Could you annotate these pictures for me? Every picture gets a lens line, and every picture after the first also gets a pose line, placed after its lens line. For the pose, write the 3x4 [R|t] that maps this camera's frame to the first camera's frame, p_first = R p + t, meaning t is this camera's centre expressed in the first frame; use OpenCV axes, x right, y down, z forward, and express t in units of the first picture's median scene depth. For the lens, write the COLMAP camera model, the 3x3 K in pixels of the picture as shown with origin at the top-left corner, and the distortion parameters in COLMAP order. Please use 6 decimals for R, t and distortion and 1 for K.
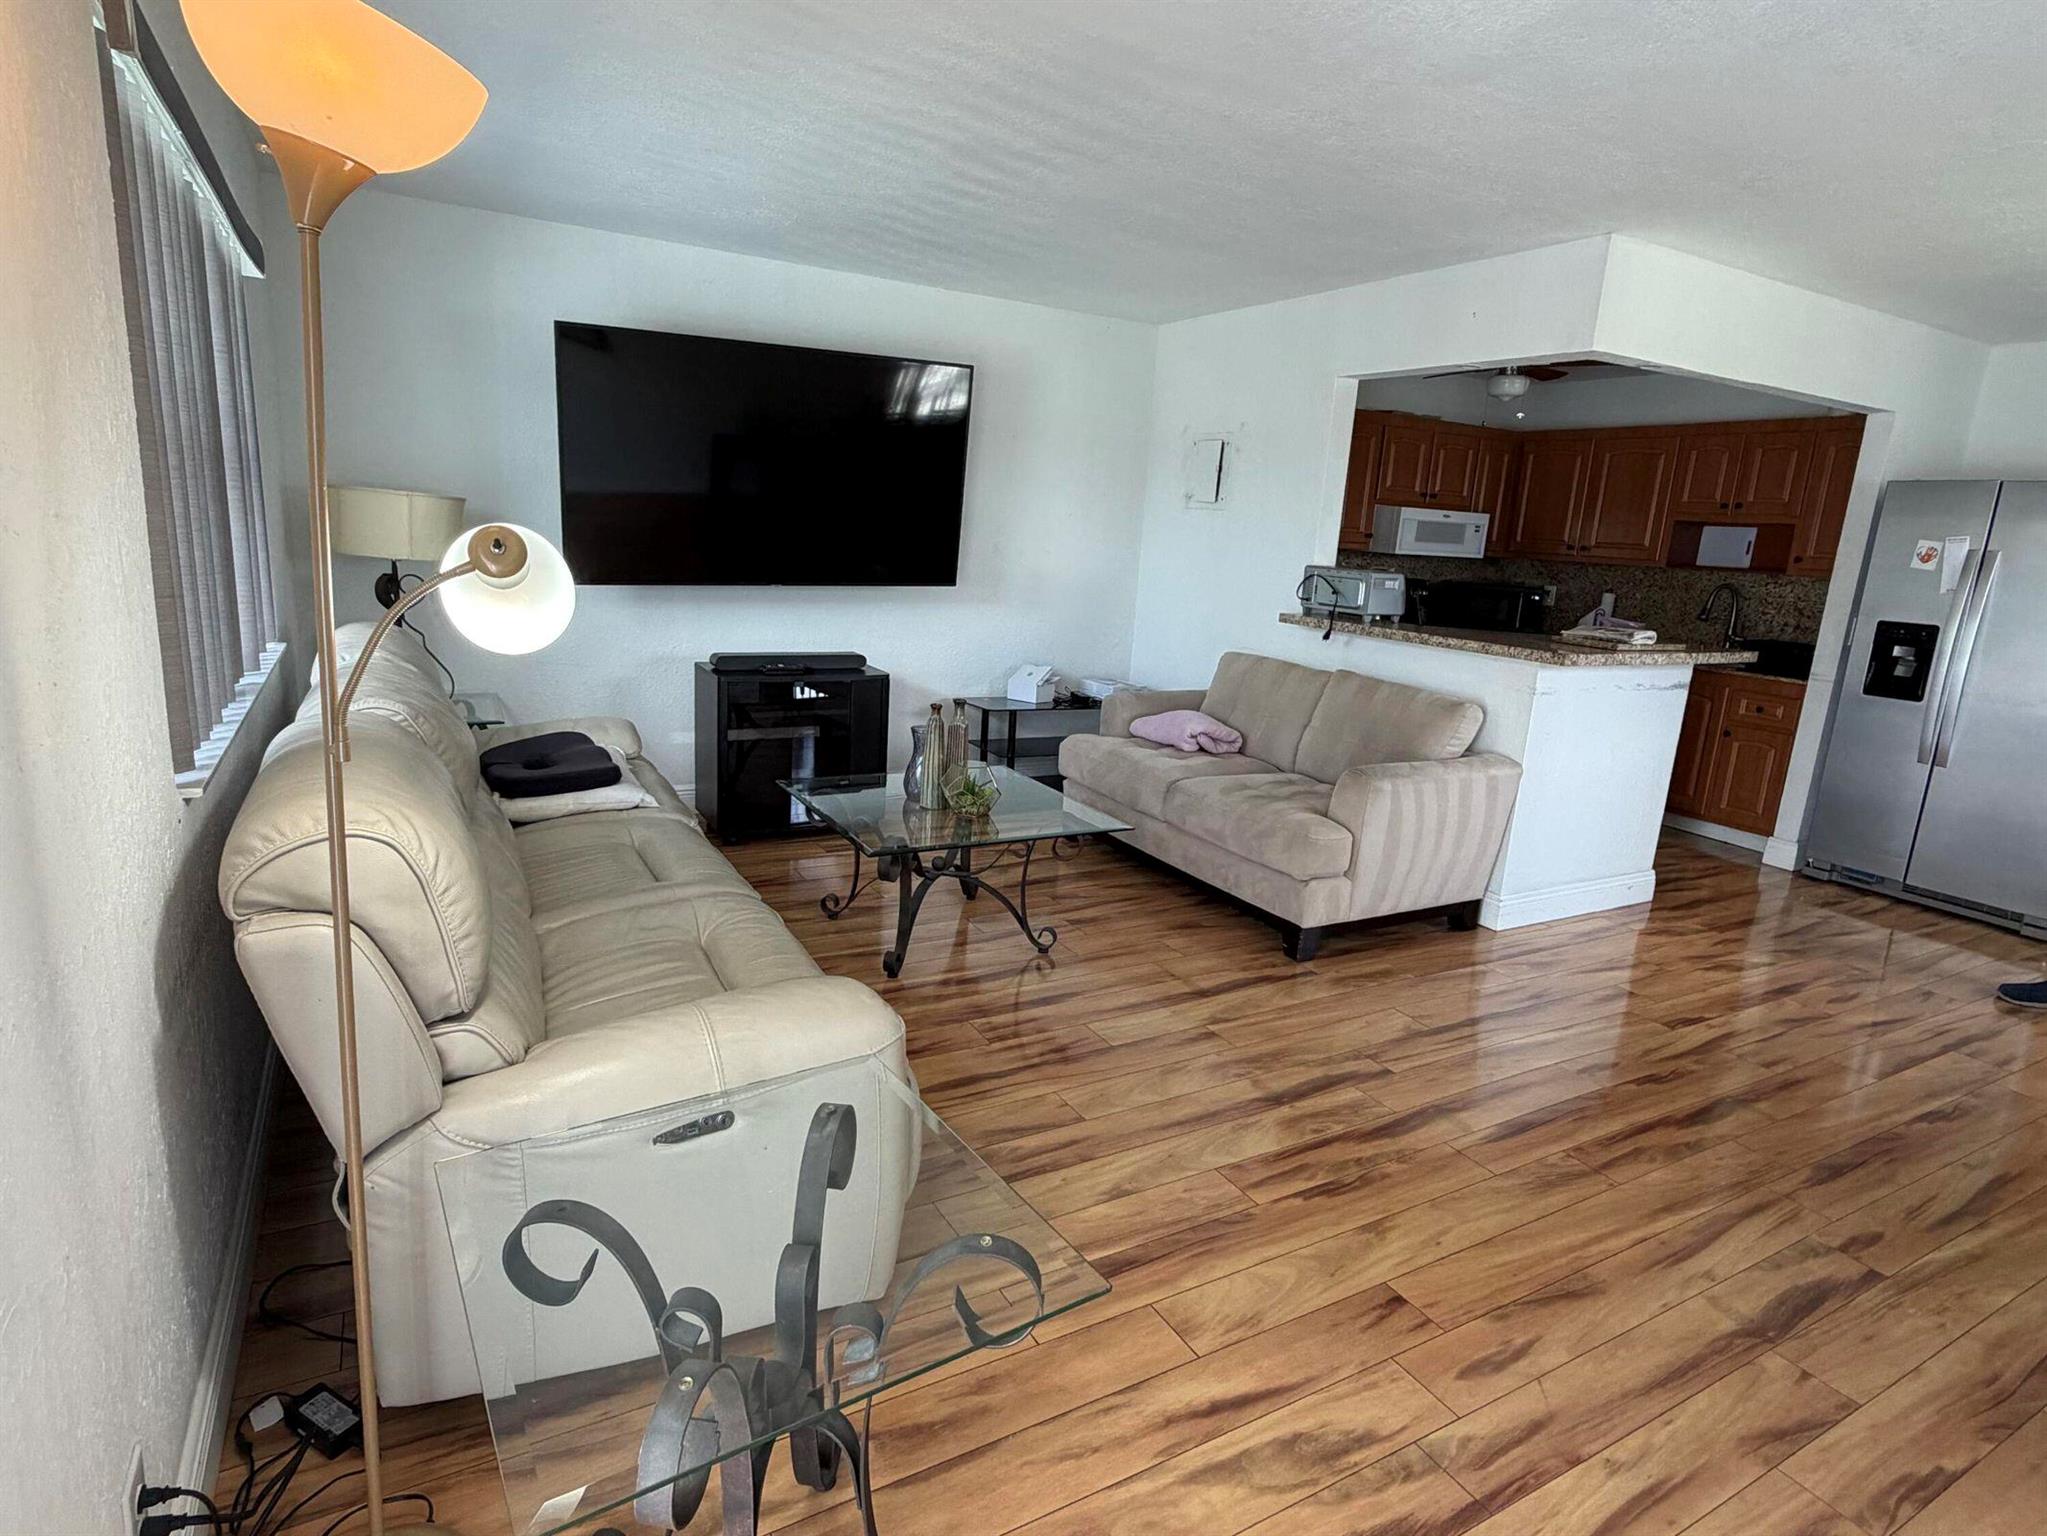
lens RADIAL K [[1088.5, 0, 1008.3], [0, 1088.5, 767.5], [0, 0, 1]] dist [-0.002254, 0.000901]
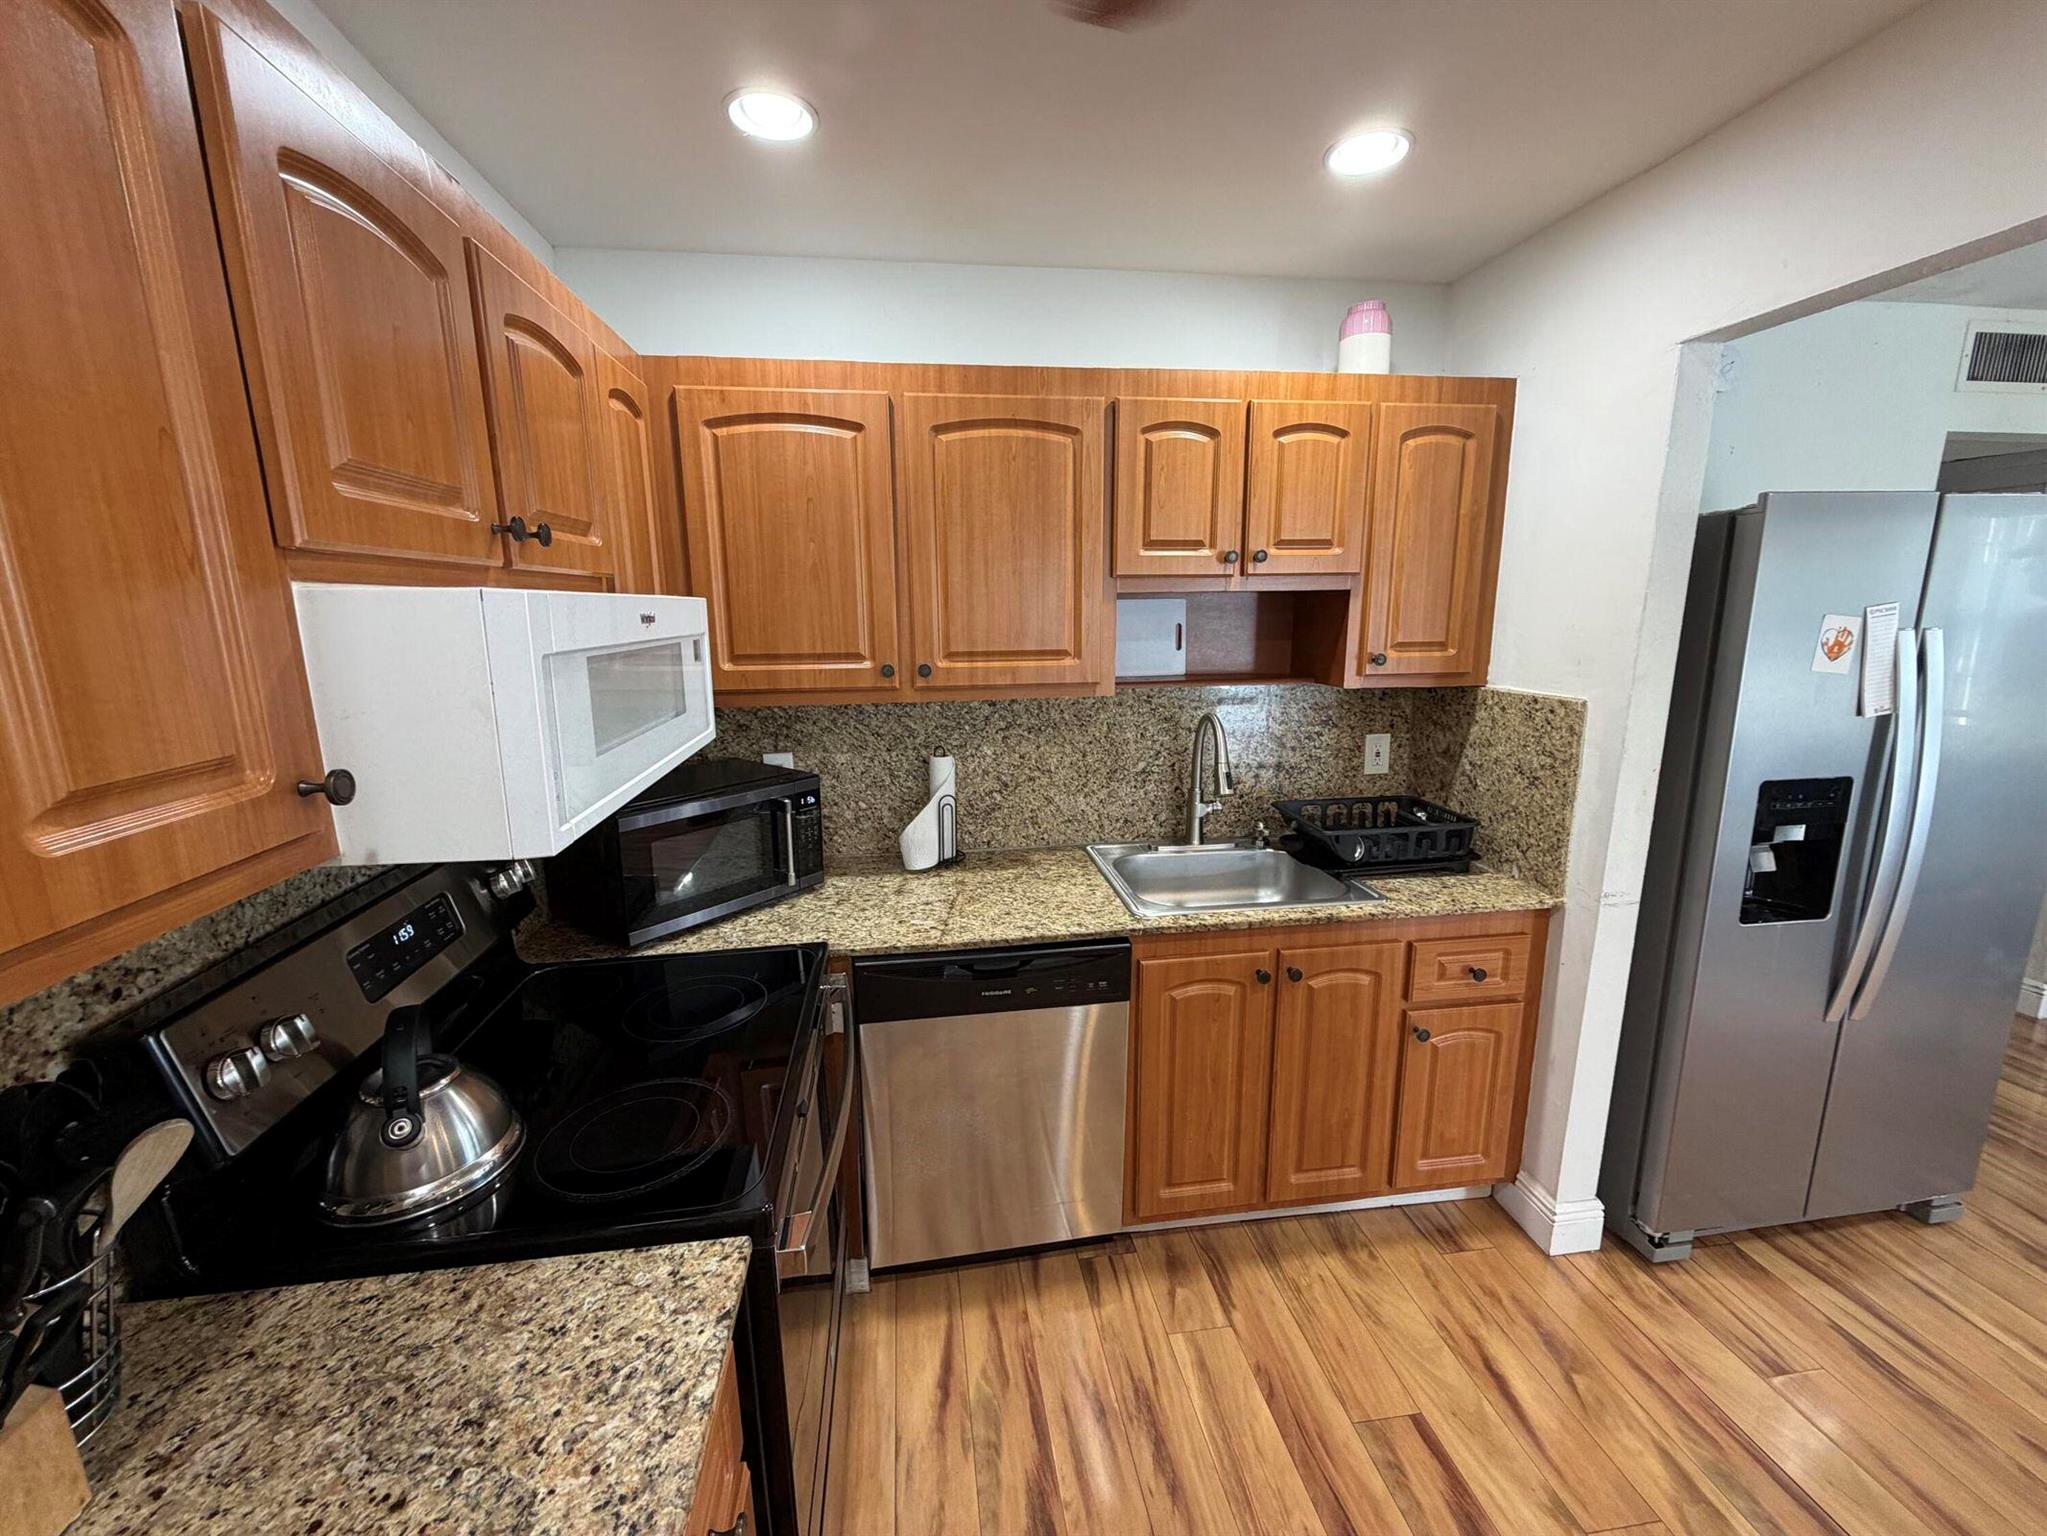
lens RADIAL K [[819.9, 0, 1023.5], [0, 819.9, 768.0], [0, 0, 1]] dist [0.000497, 0.000041]
pose [[0.358583, -0.241433, 0.901736, 0.376075], [0.238406, 0.957627, 0.161594, -0.299885], [-0.902541, 0.157034, 0.400948, 1.233493]]
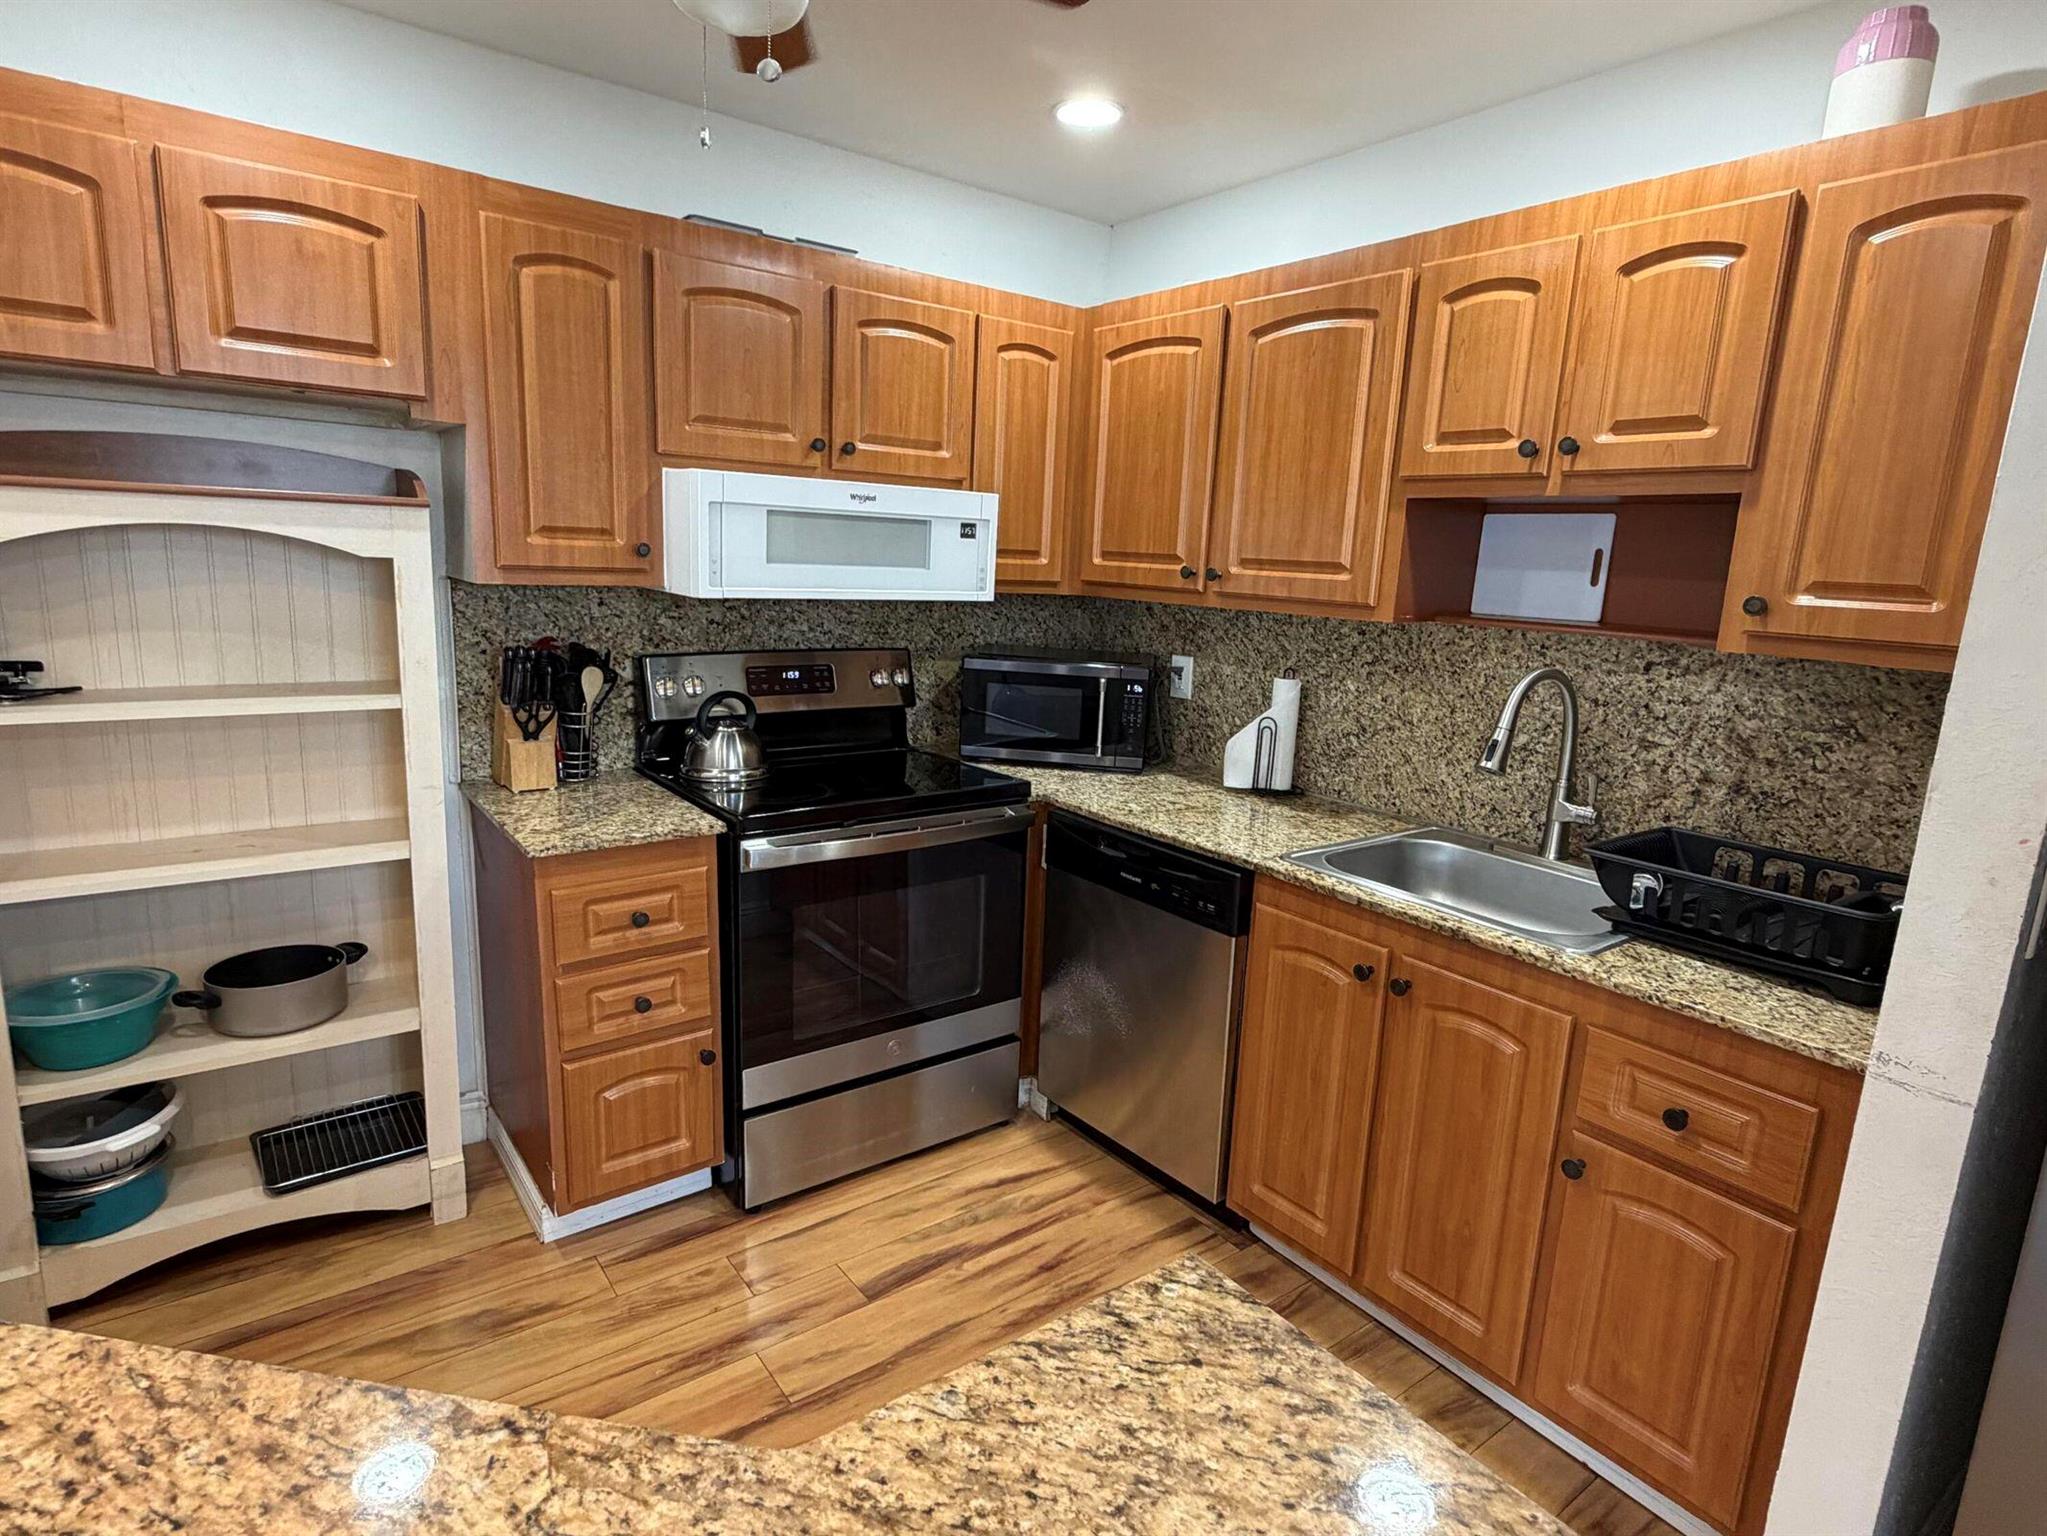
lens RADIAL K [[1088.5, 0, 1008.3], [0, 1088.5, 767.5], [0, 0, 1]] dist [-0.002254, 0.000901]
pose [[0.991568, -0.037081, 0.124168, 0.578754], [0.039612, 0.999053, -0.017976, -0.180845], [-0.123384, 0.022743, 0.992098, 0.880177]]
